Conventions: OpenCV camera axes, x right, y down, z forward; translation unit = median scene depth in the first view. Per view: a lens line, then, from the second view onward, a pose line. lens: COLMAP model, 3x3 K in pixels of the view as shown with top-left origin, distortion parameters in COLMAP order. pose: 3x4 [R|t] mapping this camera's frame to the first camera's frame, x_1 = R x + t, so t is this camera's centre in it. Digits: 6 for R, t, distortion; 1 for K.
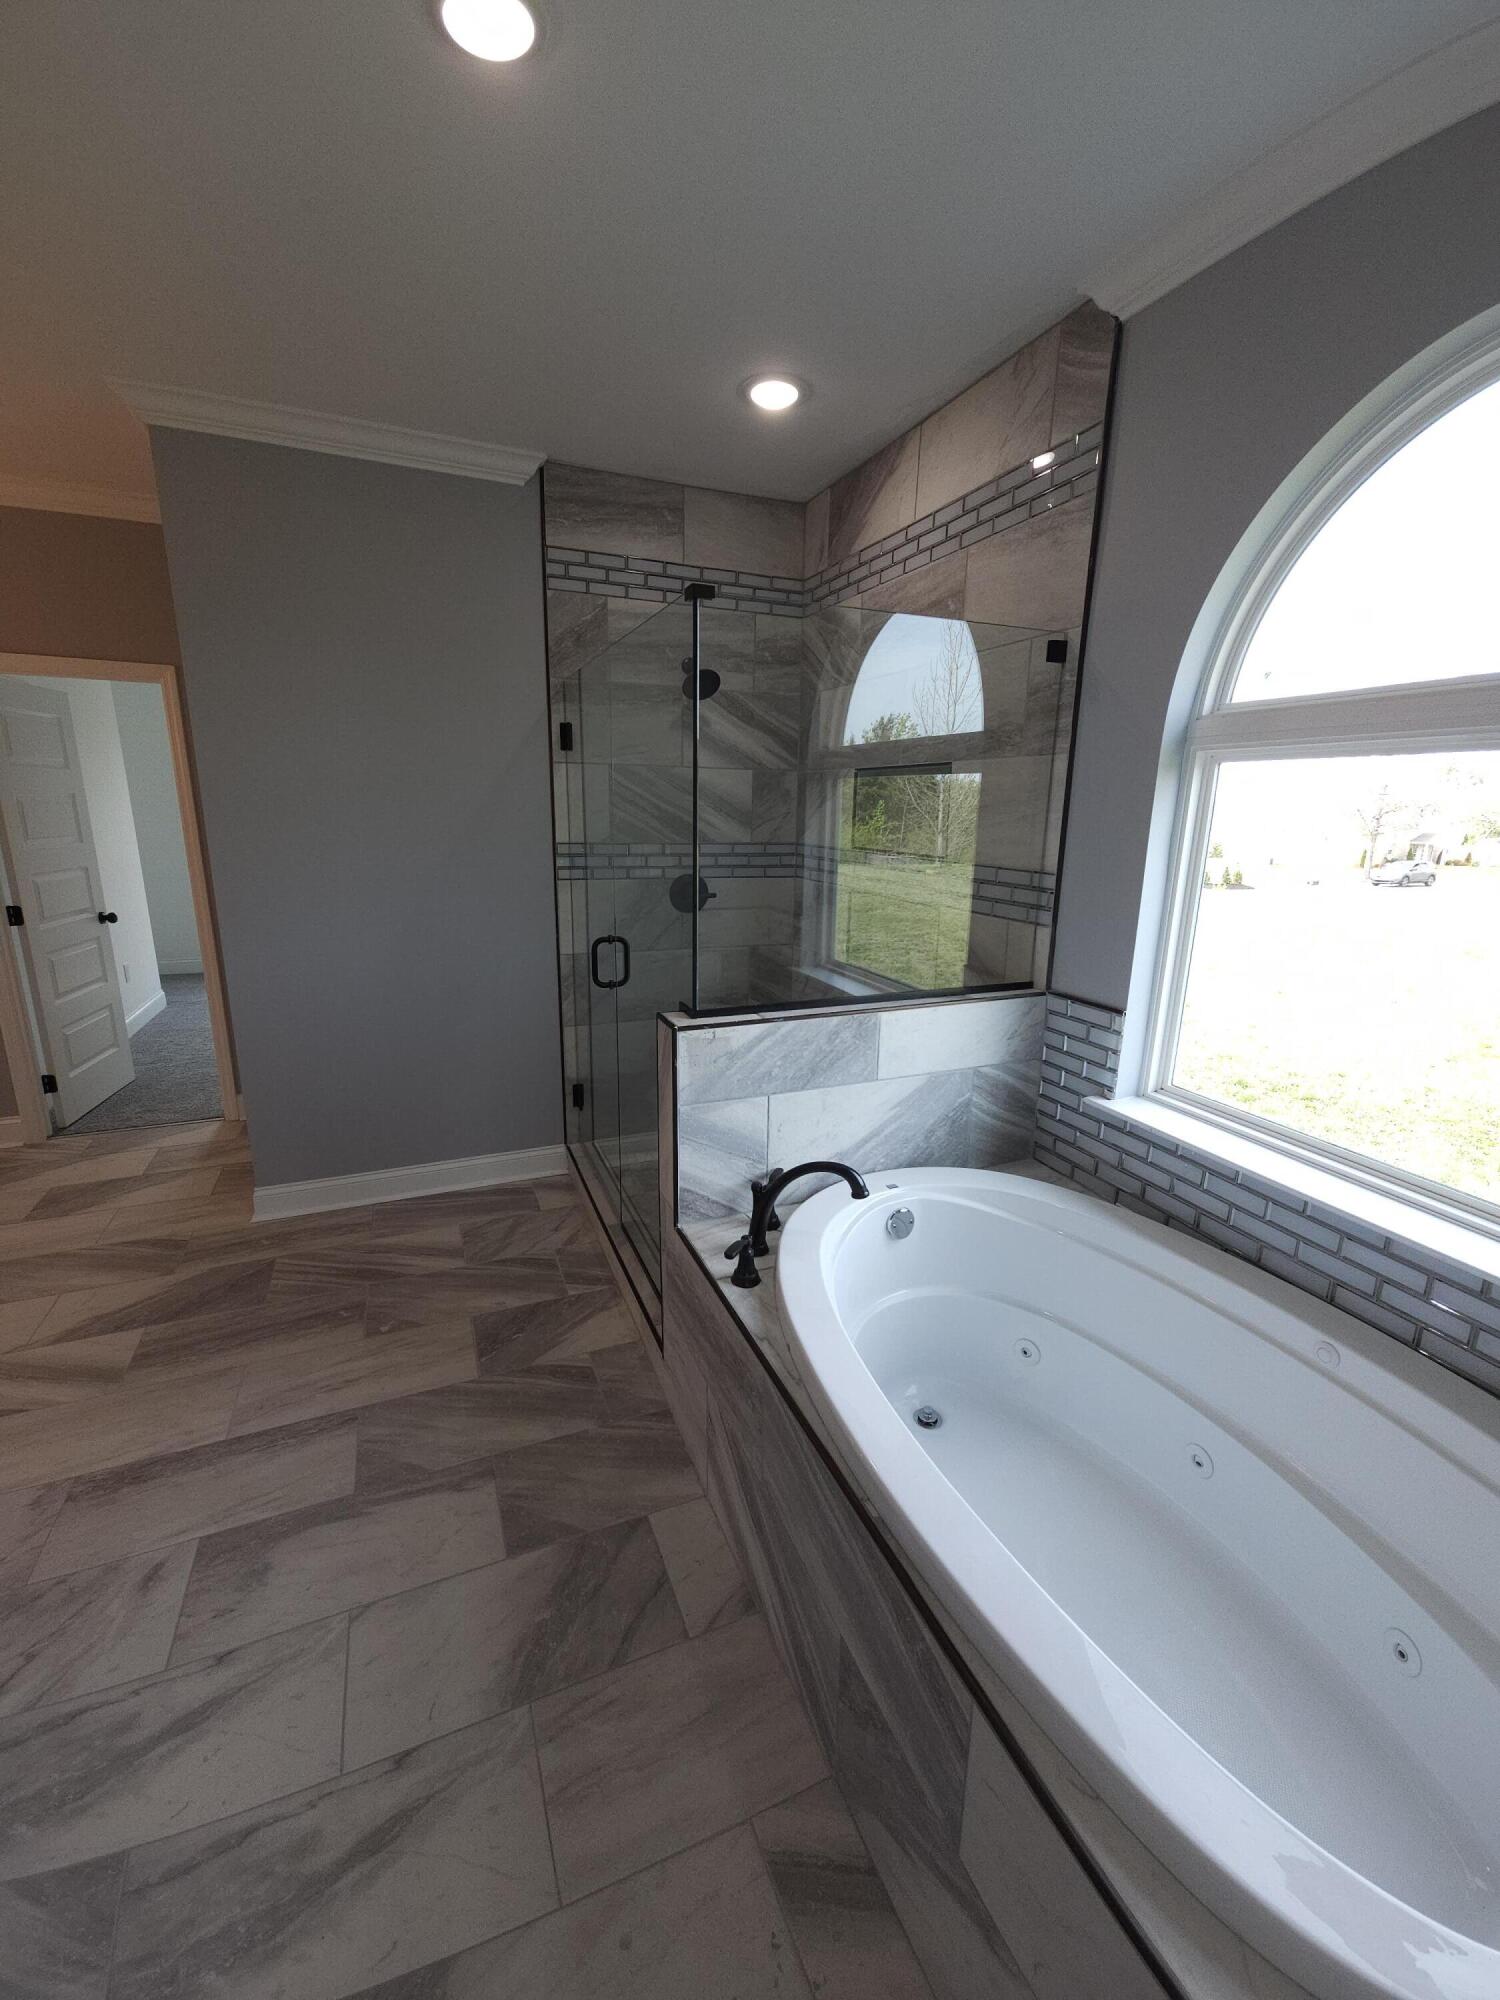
lens RADIAL K [[814.2, 0, 748.6], [0, 814.2, 1001.1], [0, 0, 1]] dist [-0.001263, -0.000112]
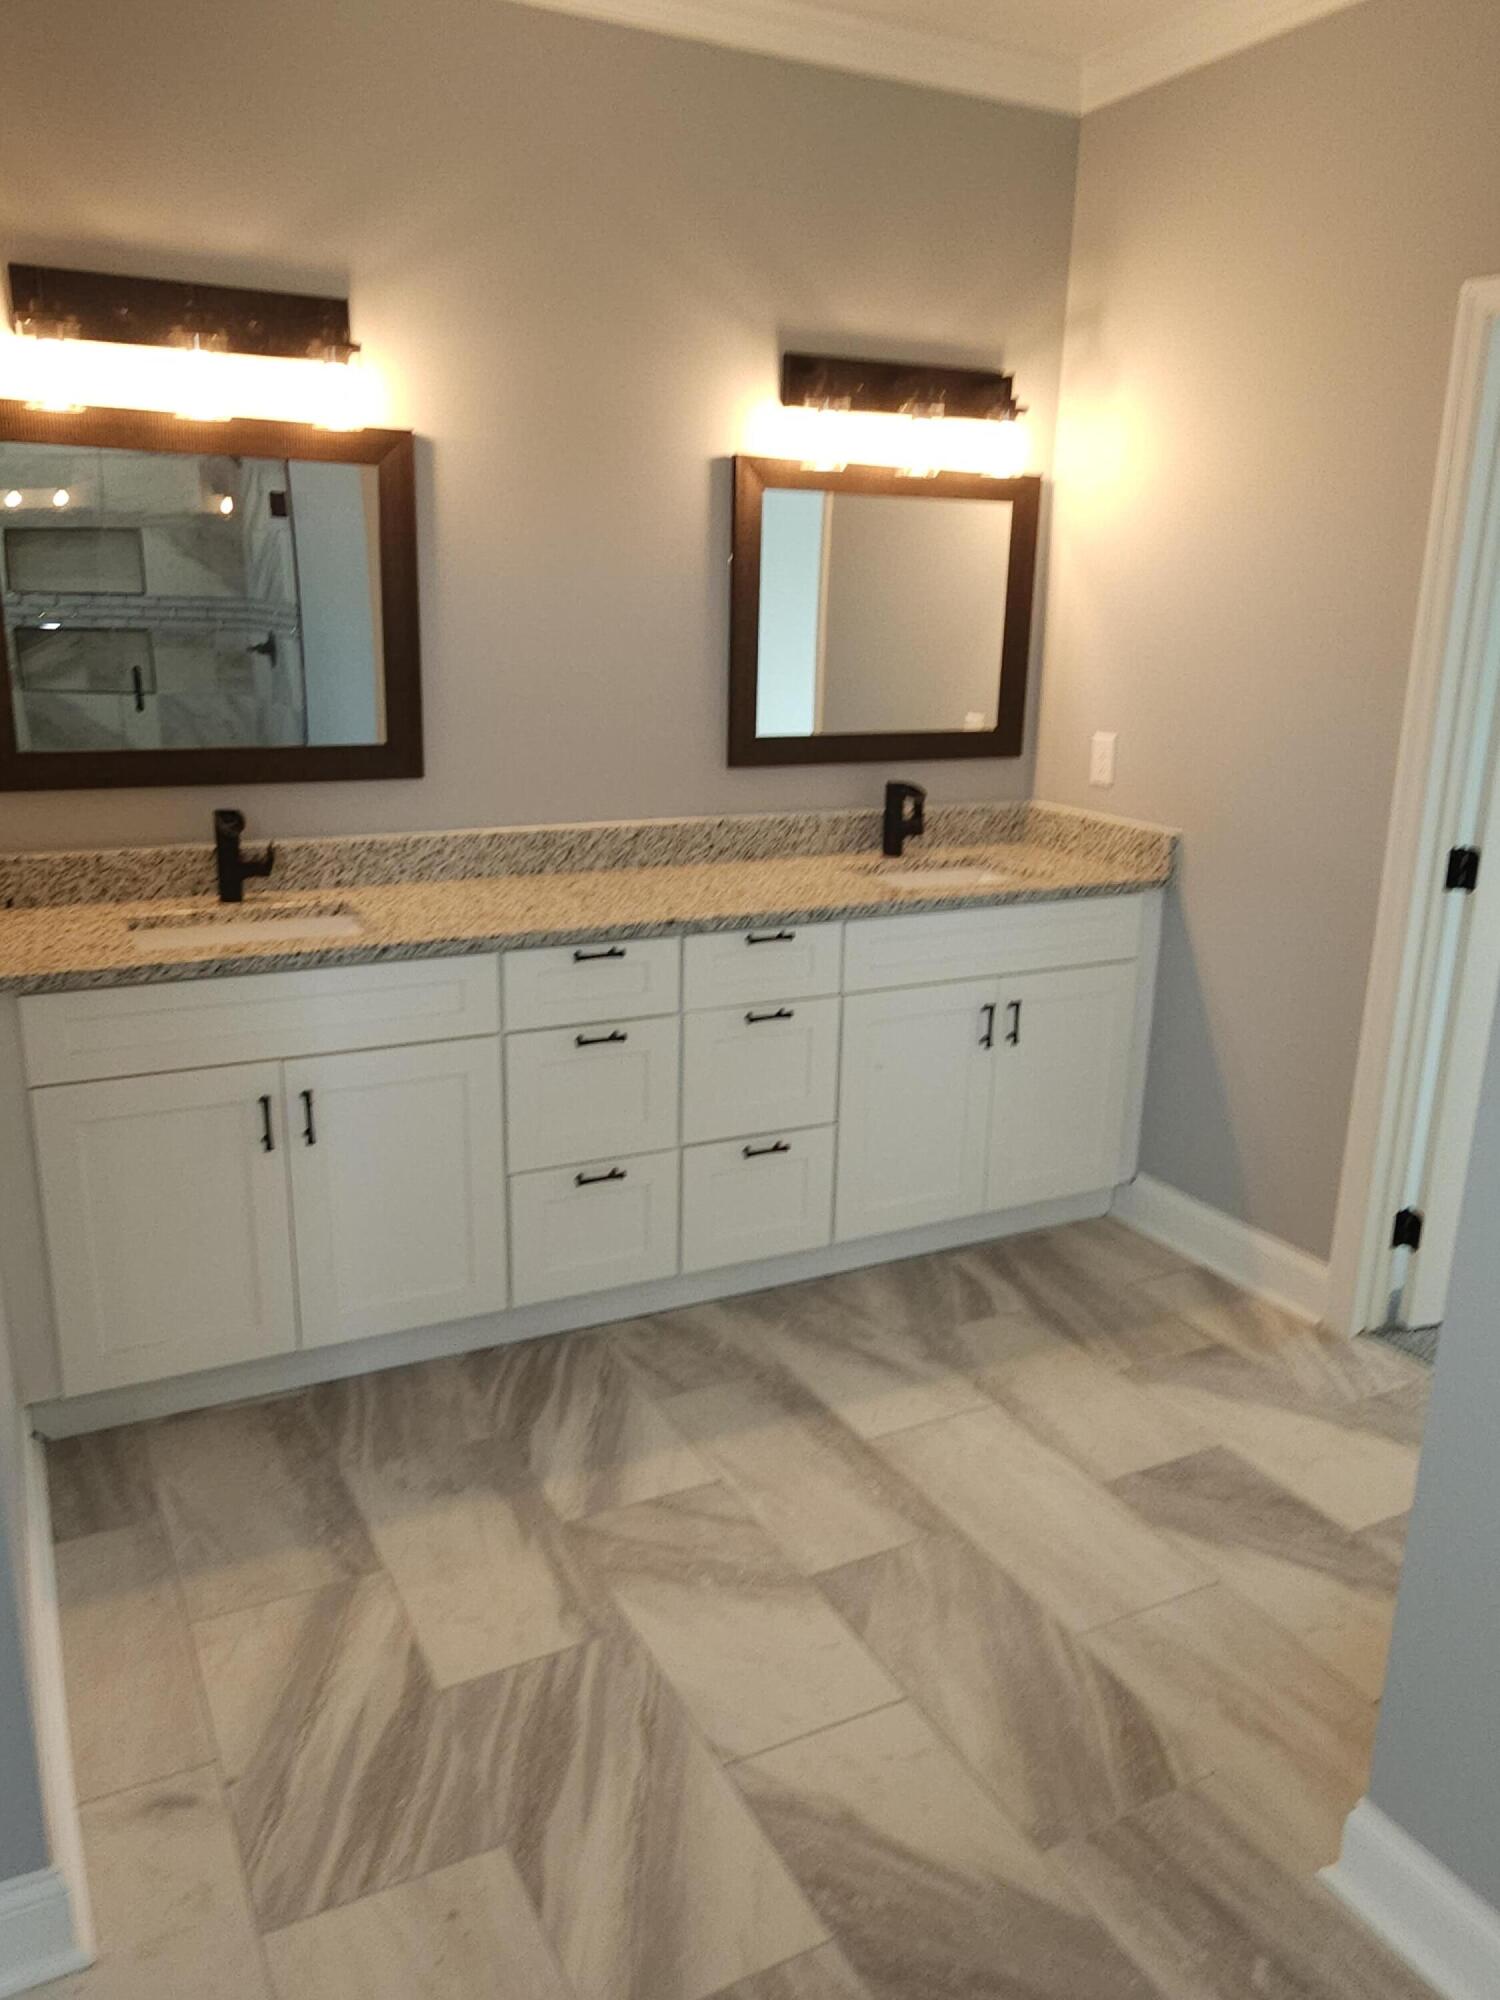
lens RADIAL K [[1539.3, 0, 752.0], [0, 1539.3, 1000.8], [0, 0, 1]] dist [-0.004070, -0.005633]
pose [[0.077736, 0.244239, -0.966594, -0.122597], [-0.250589, 0.943189, 0.218172, -0.132459], [0.964967, 0.225258, 0.134523, 0.620401]]
